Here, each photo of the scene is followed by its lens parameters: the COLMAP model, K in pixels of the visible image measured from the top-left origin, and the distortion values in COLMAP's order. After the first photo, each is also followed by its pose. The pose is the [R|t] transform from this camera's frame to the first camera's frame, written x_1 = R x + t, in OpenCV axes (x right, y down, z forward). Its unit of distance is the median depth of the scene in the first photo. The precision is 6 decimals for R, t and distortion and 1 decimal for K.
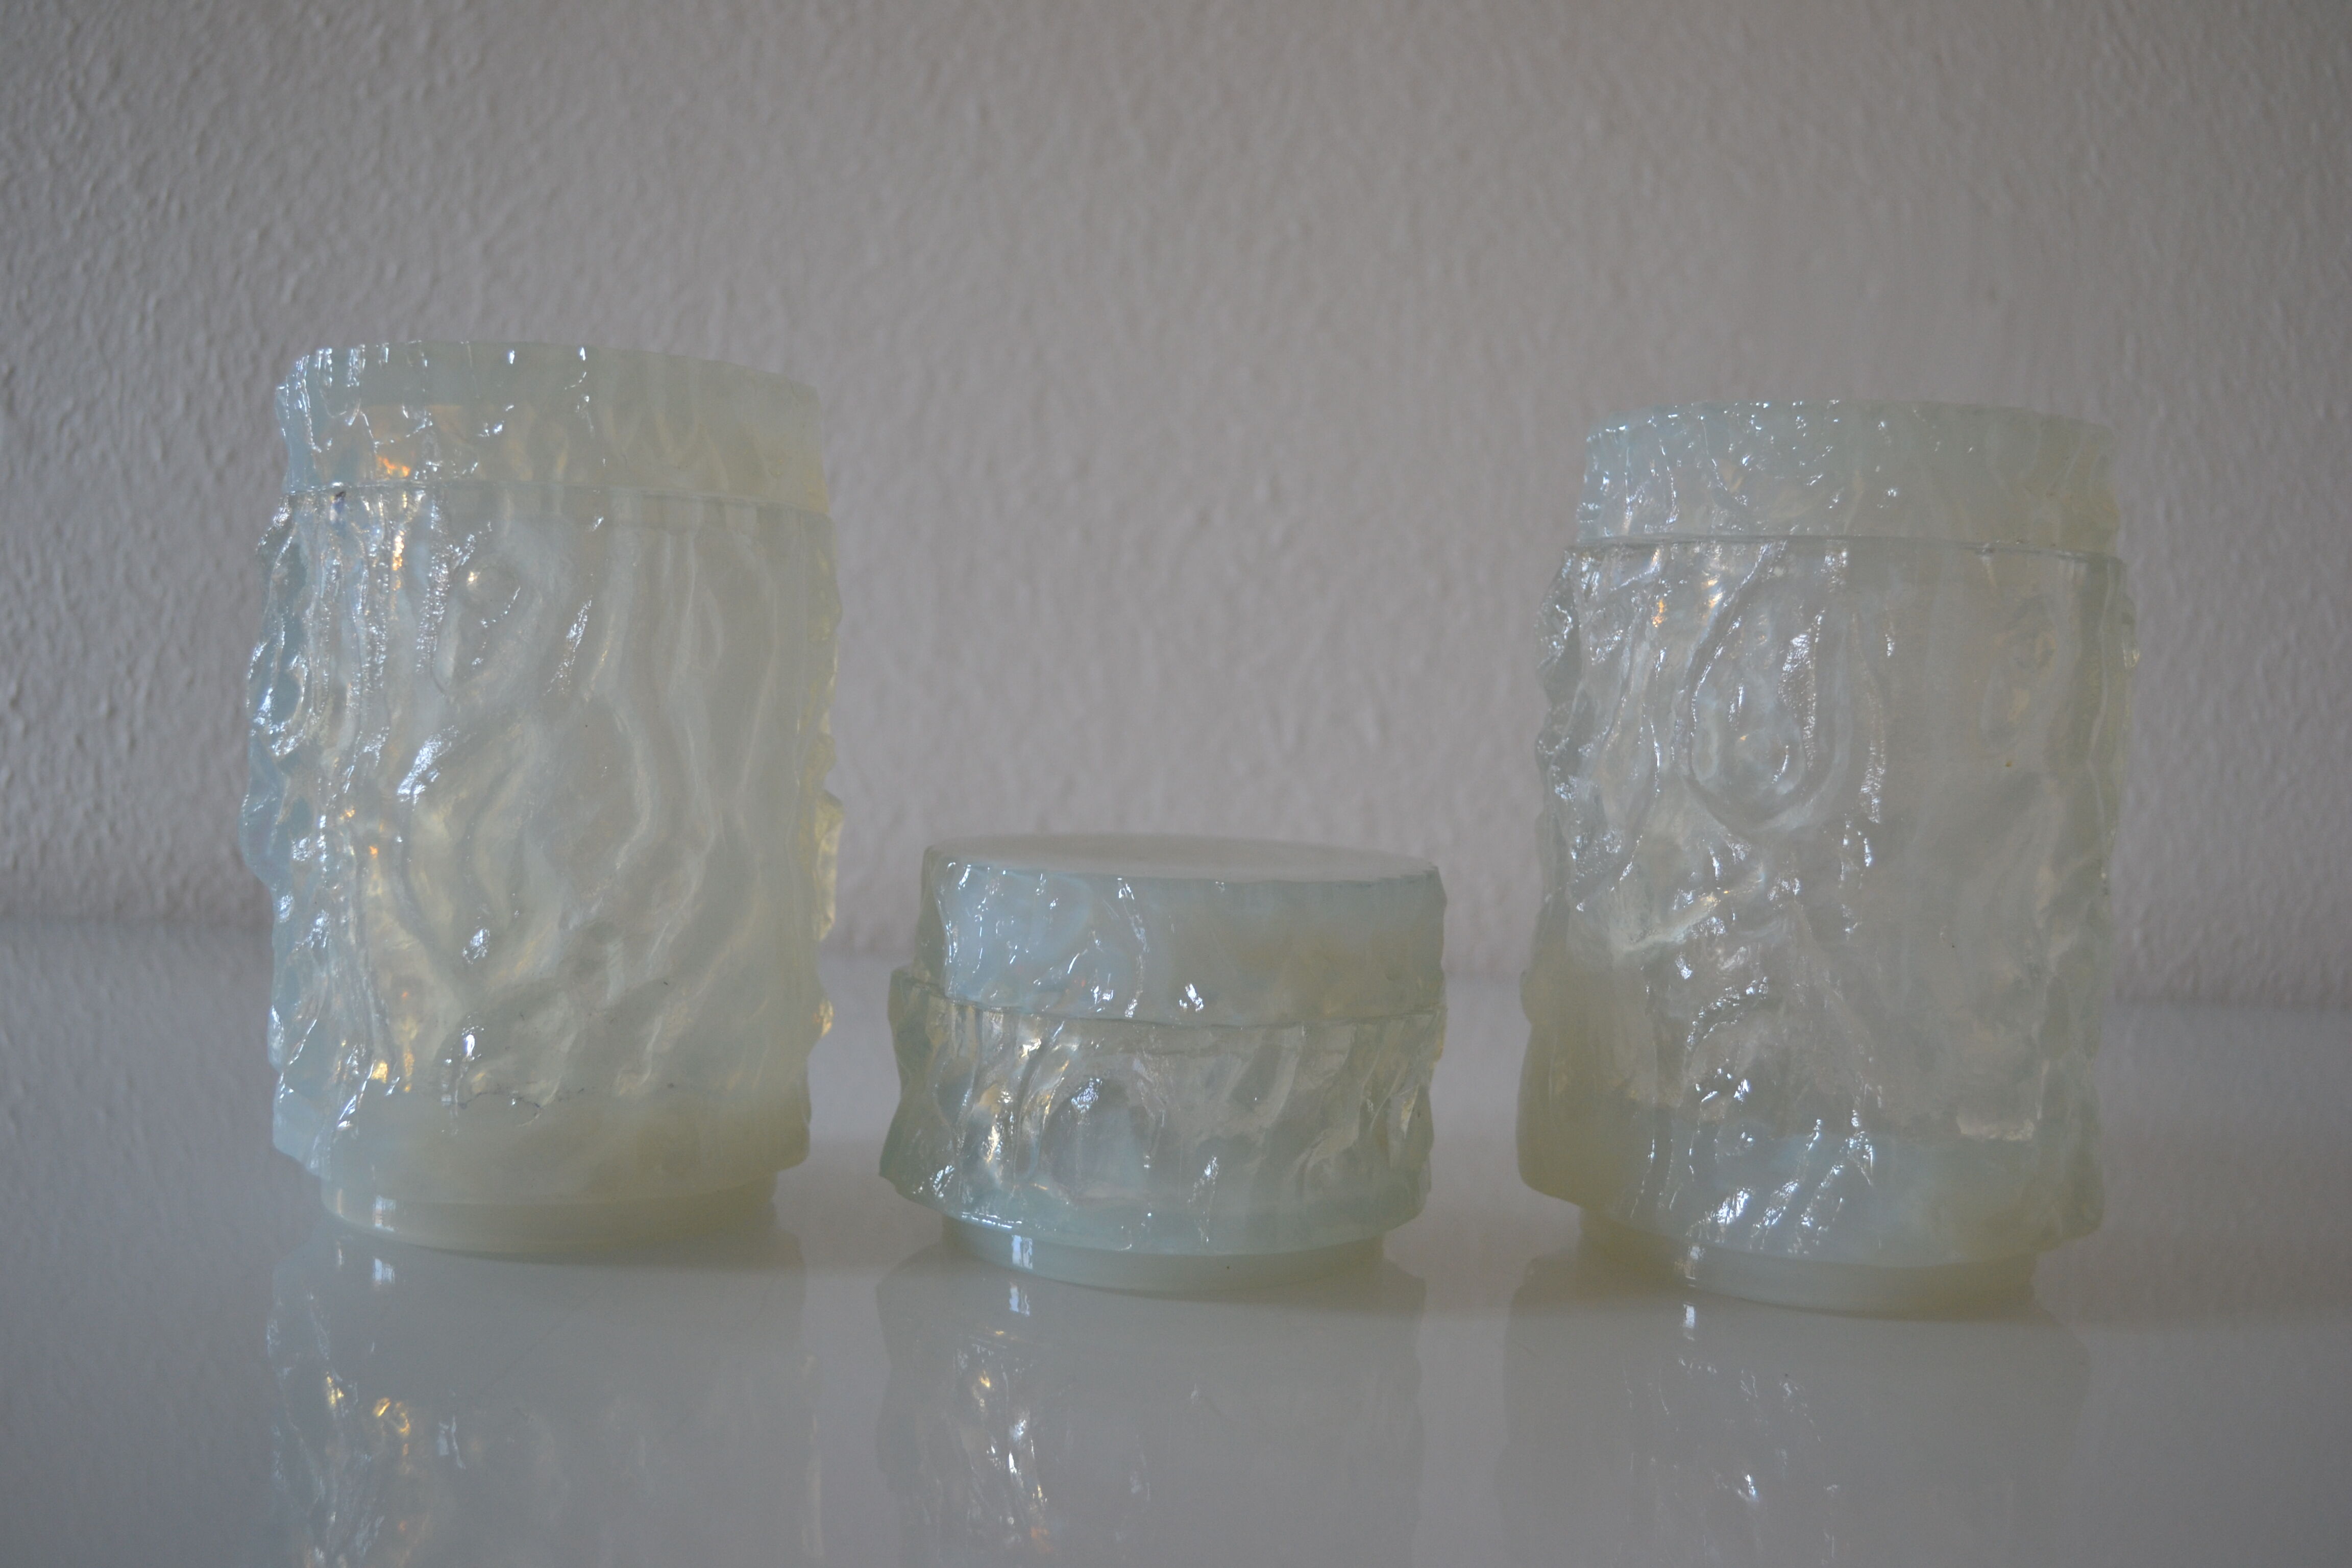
lens RADIAL K [[2118.6, 0, 1176.0], [0, 2118.6, 784.0], [0, 0, 1]] dist [-0.078610, 0.015506]
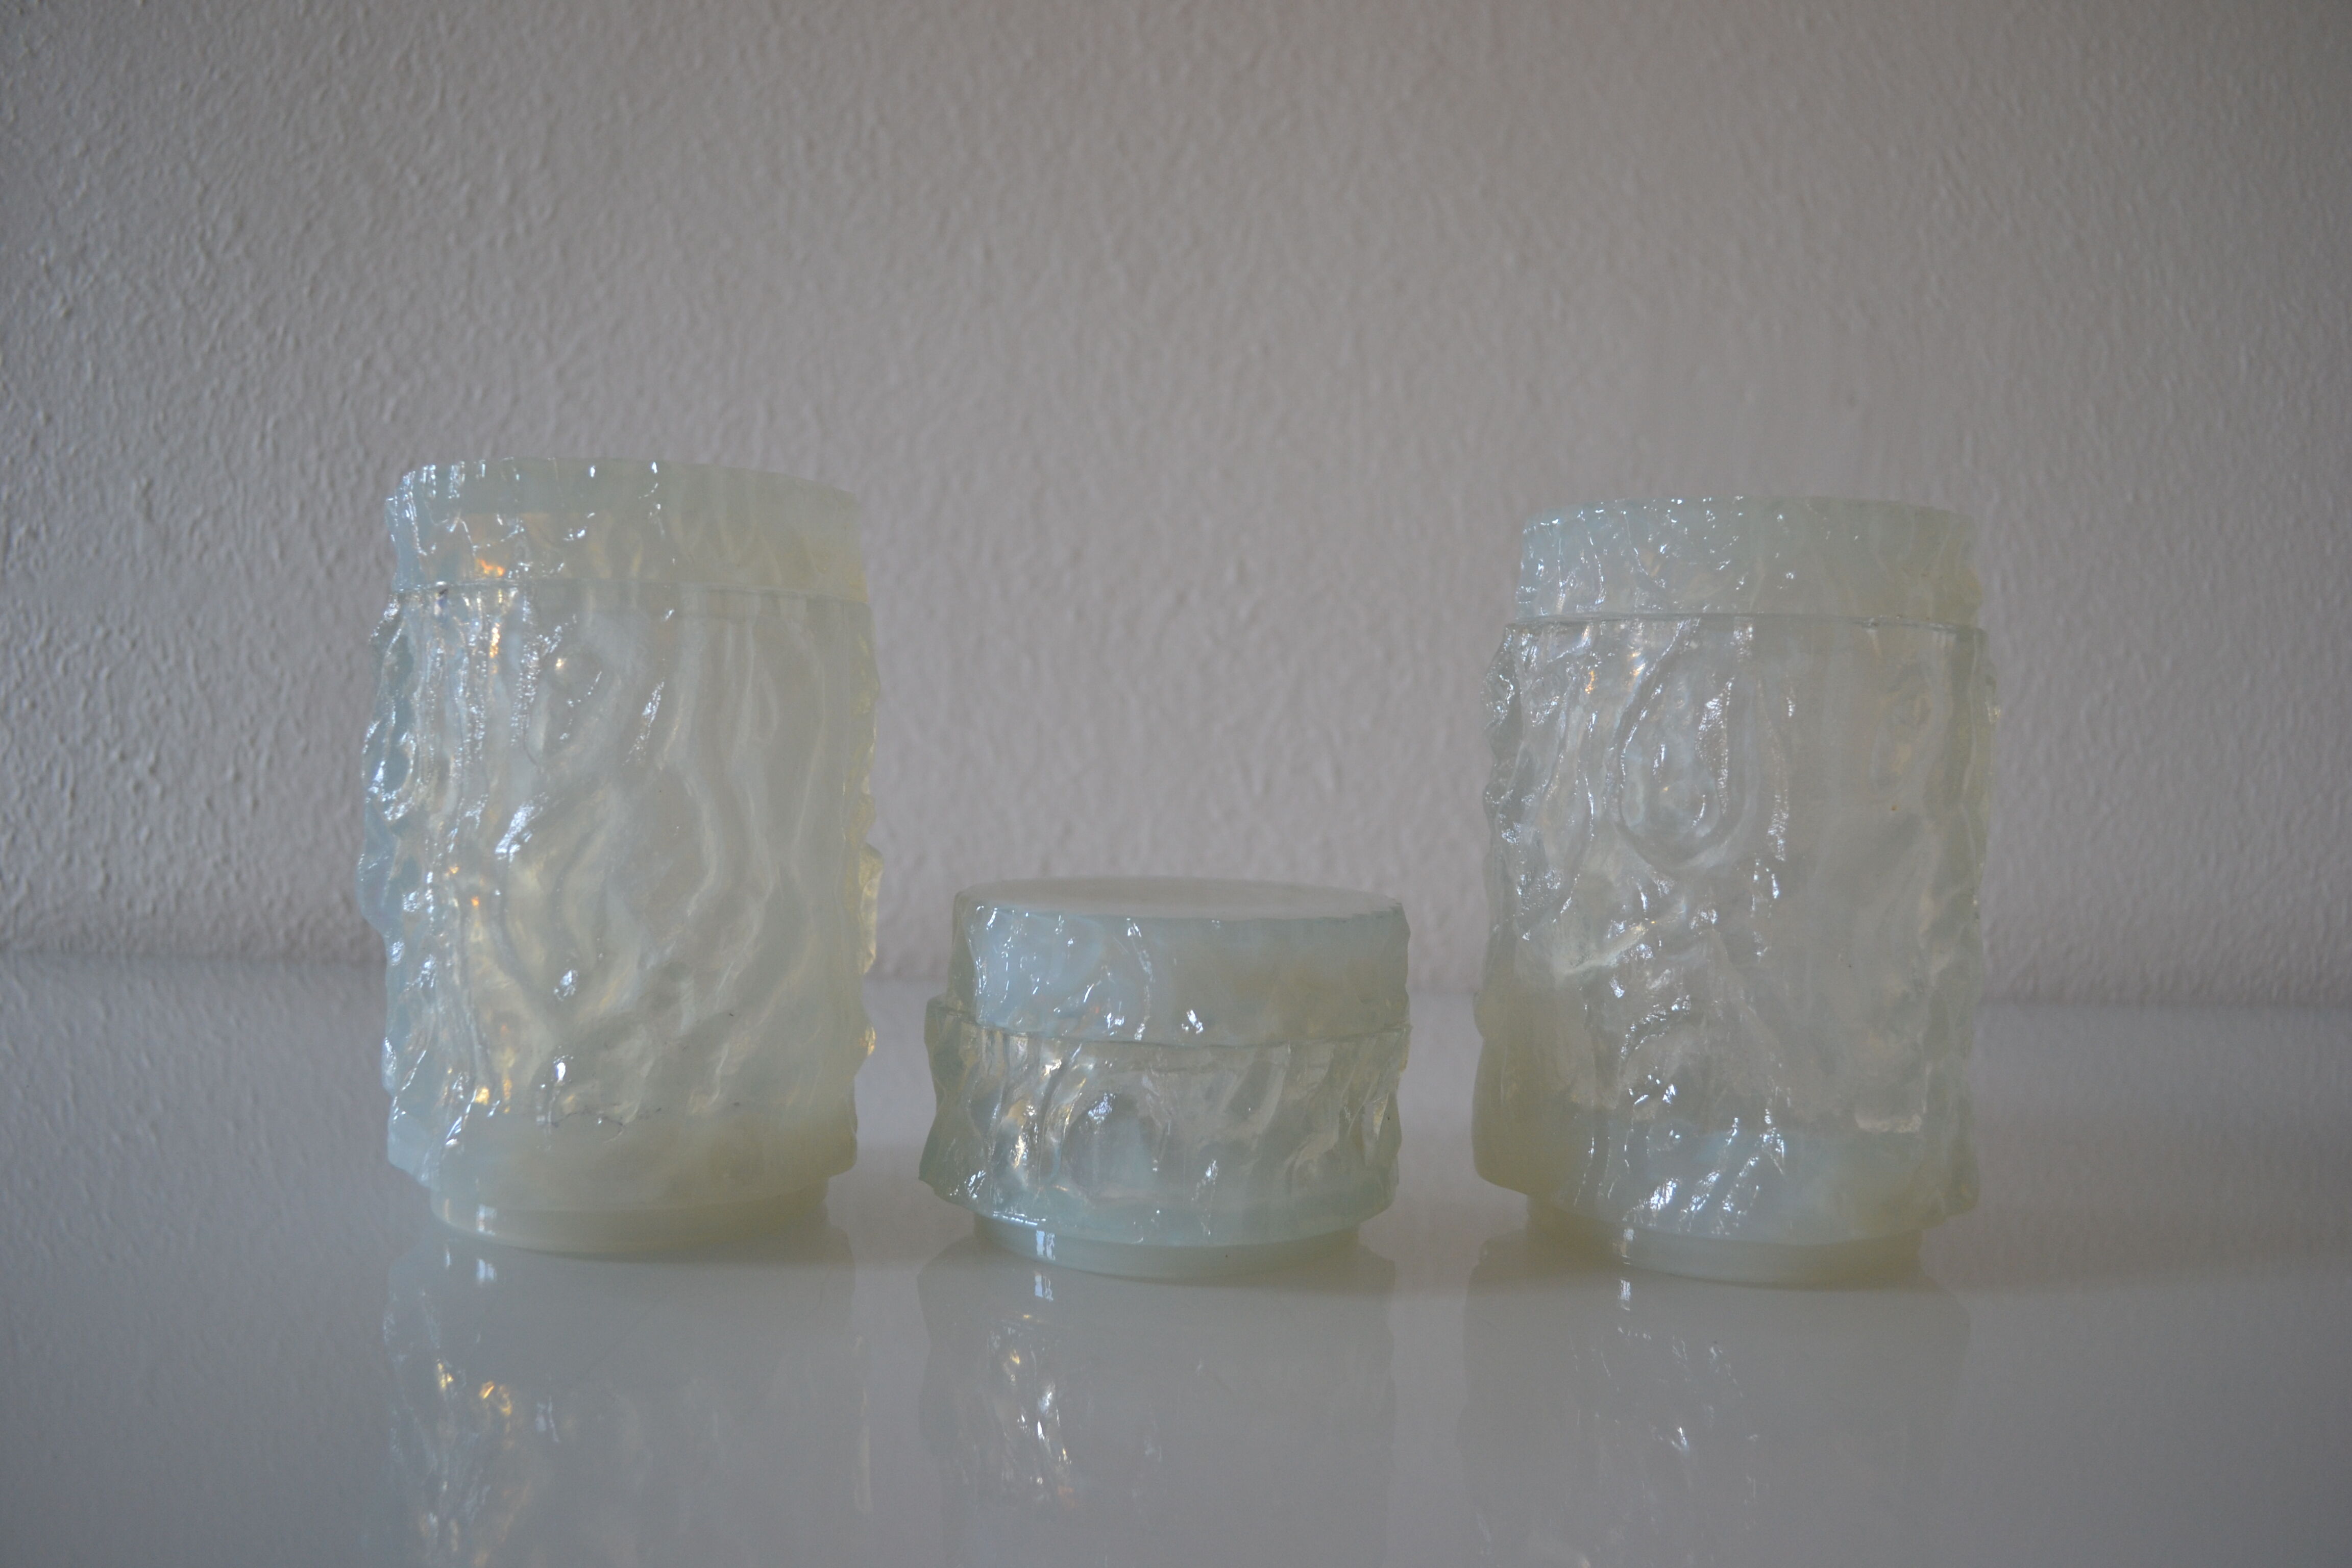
lens RADIAL K [[1818.0, 0, 1180.4], [0, 1818.0, 786.1], [0, 0, 1]] dist [-0.087067, 0.008957]
pose [[0.999753, -0.013190, 0.017867, -0.006547], [0.013538, 0.999718, -0.019502, -0.003342], [-0.017604, 0.019739, 0.999650, 0.005893]]
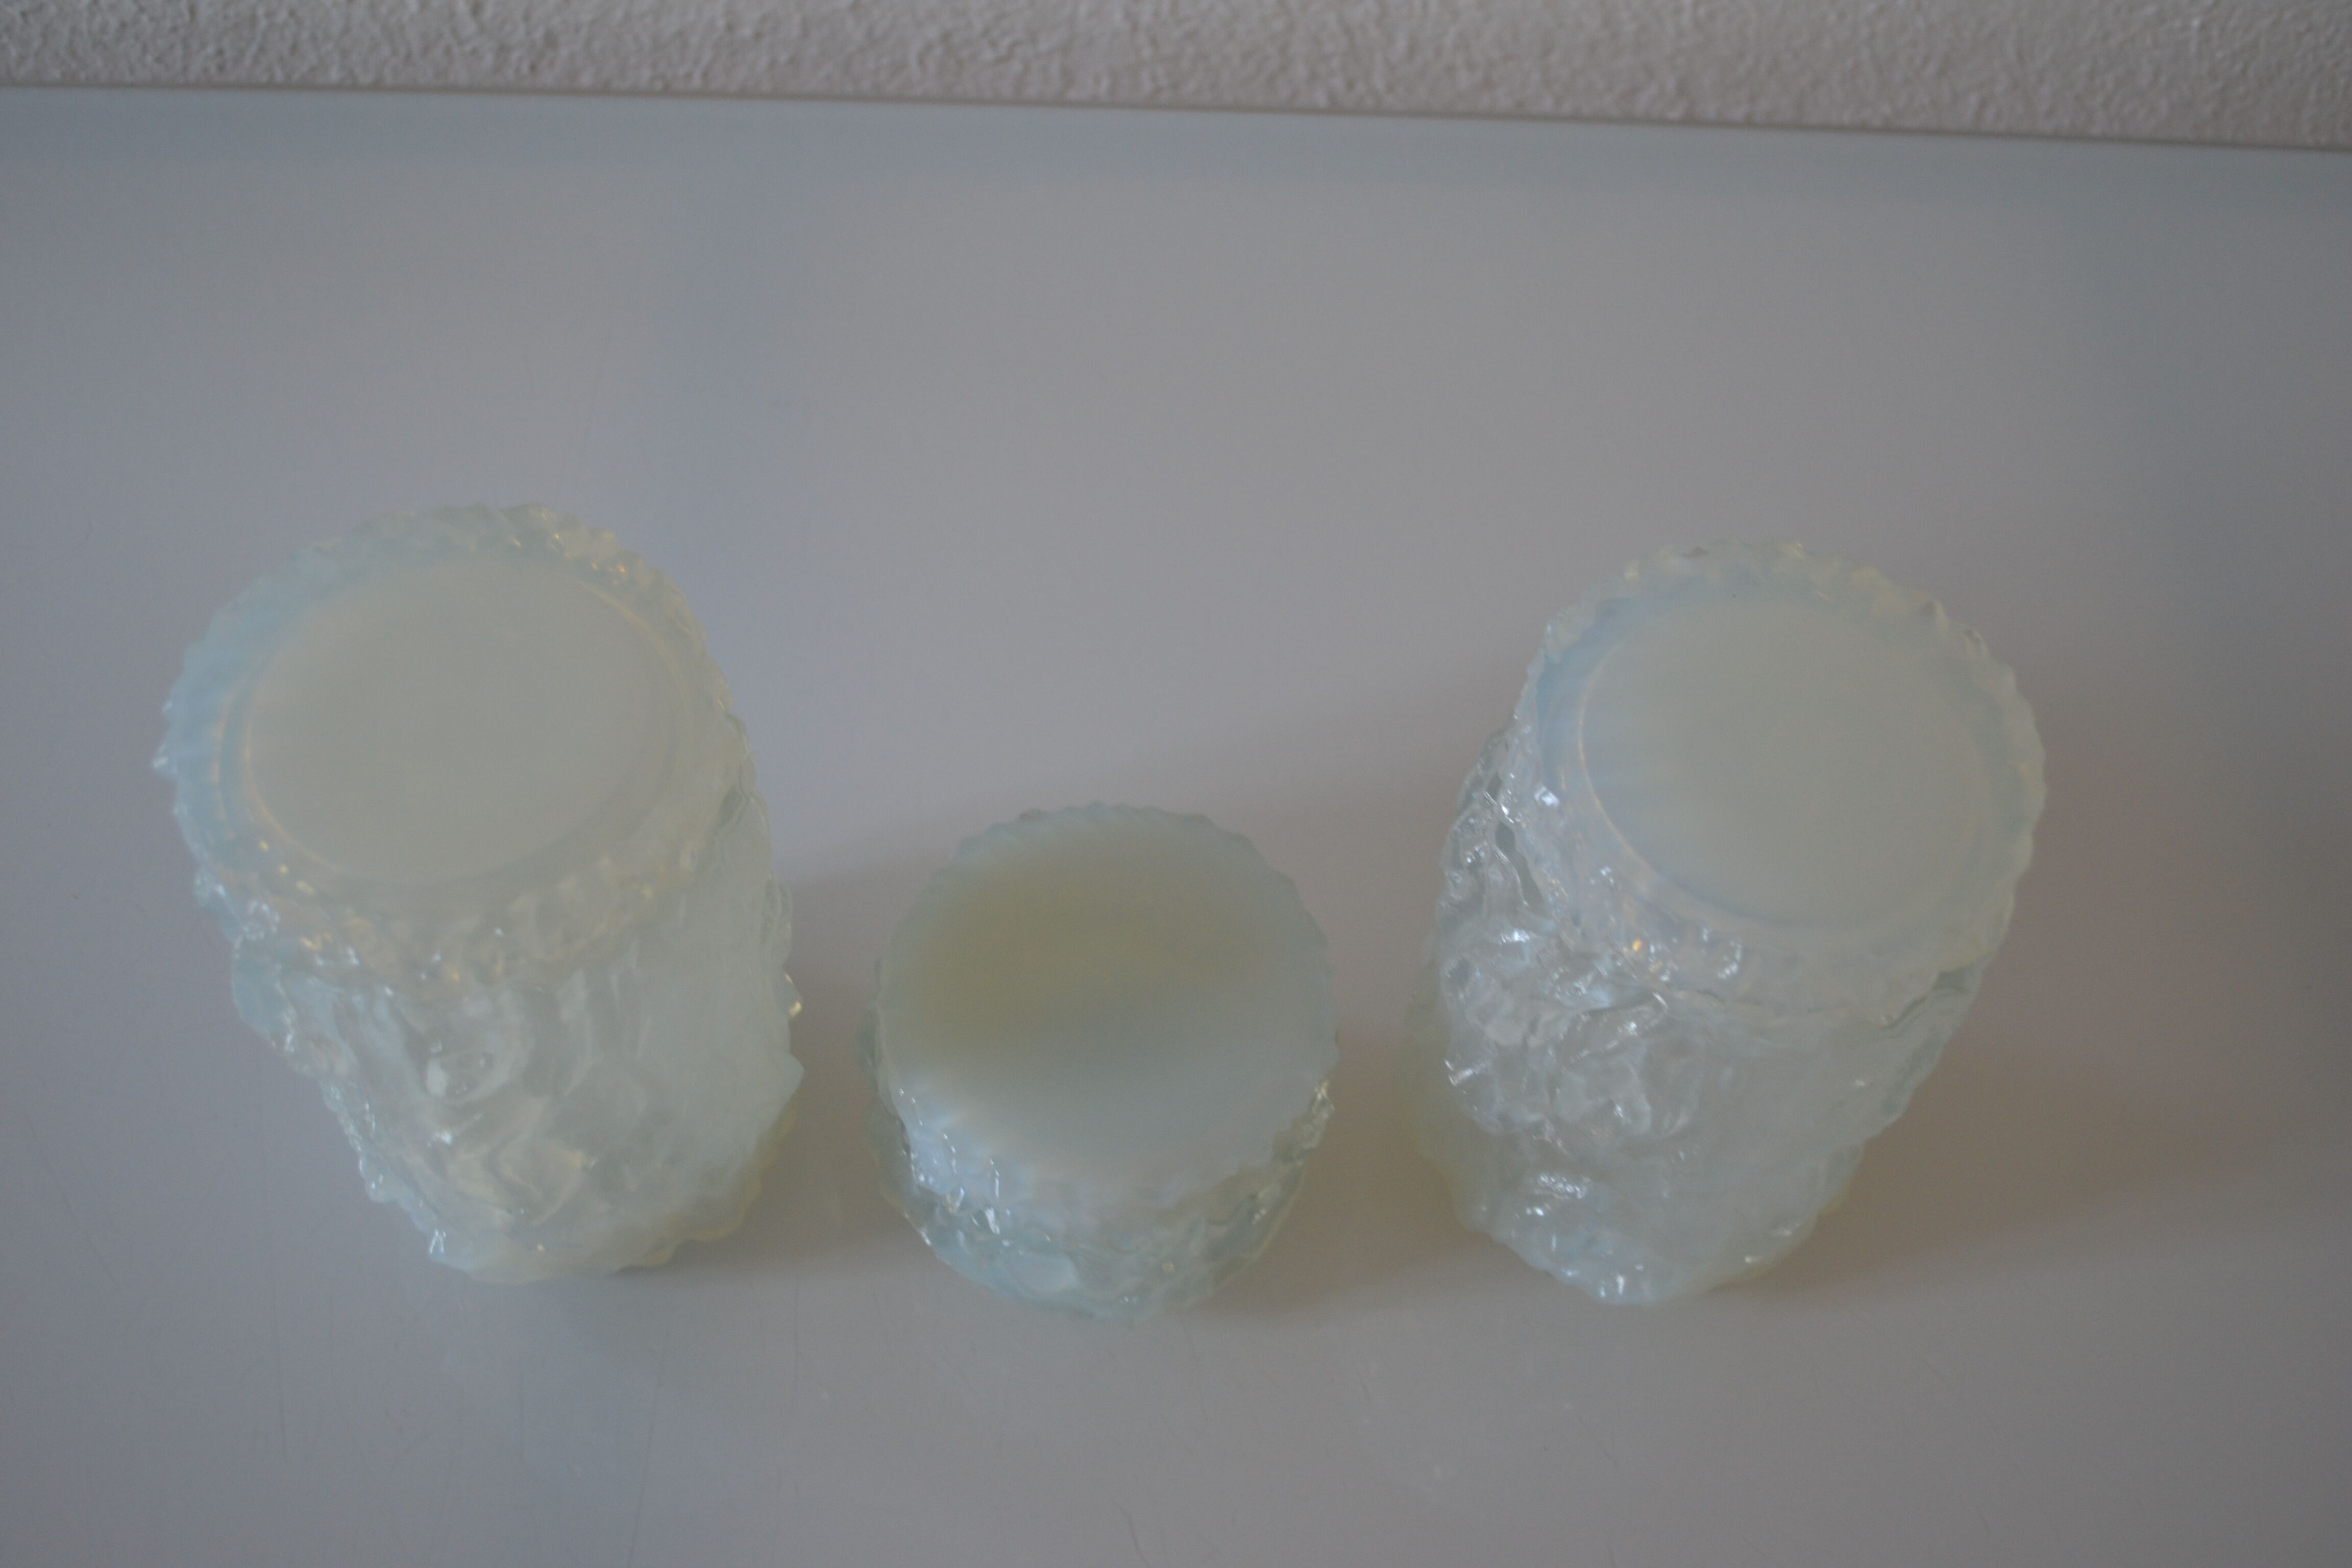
lens RADIAL K [[2306.1, 0, 1173.5], [0, 2306.1, 795.0], [0, 0, 1]] dist [-0.068021, 0.008369]
pose [[0.999779, -0.008009, 0.019461, 0.007245], [-0.010405, 0.615680, 0.787928, -0.488473], [-0.018292, -0.787956, 0.615460, 0.166902]]
